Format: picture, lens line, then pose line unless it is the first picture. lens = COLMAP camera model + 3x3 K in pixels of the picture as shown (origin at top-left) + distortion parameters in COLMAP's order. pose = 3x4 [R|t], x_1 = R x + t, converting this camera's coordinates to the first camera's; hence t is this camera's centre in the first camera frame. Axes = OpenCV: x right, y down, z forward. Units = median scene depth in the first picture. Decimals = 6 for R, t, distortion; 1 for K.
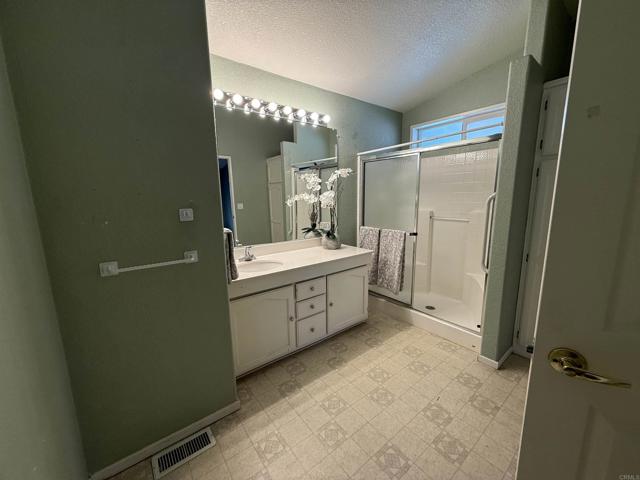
lens RADIAL K [[253.2, 0, 318.8], [0, 253.2, 236.1], [0, 0, 1]] dist [-0.000631, -0.000013]
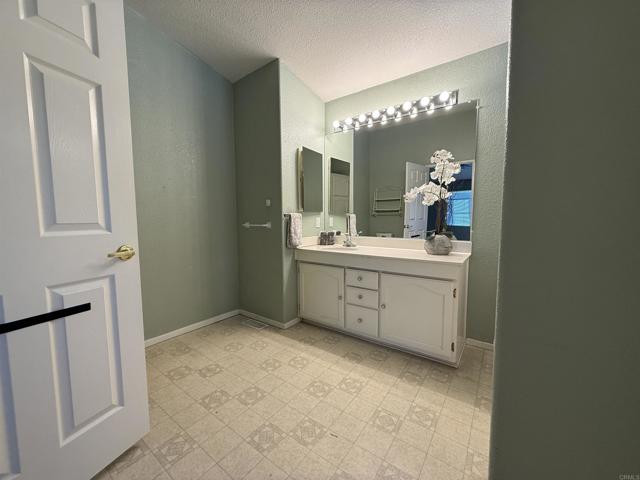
lens RADIAL K [[253.2, 0, 314.4], [0, 253.2, 241.0], [0, 0, 1]] dist [-0.000631, -0.000013]
pose [[0.261123, 0.088491, -0.961241, 0.916409], [-0.147153, 0.987800, 0.050961, 0.033947], [0.954023, 0.128143, 0.270959, 0.541491]]
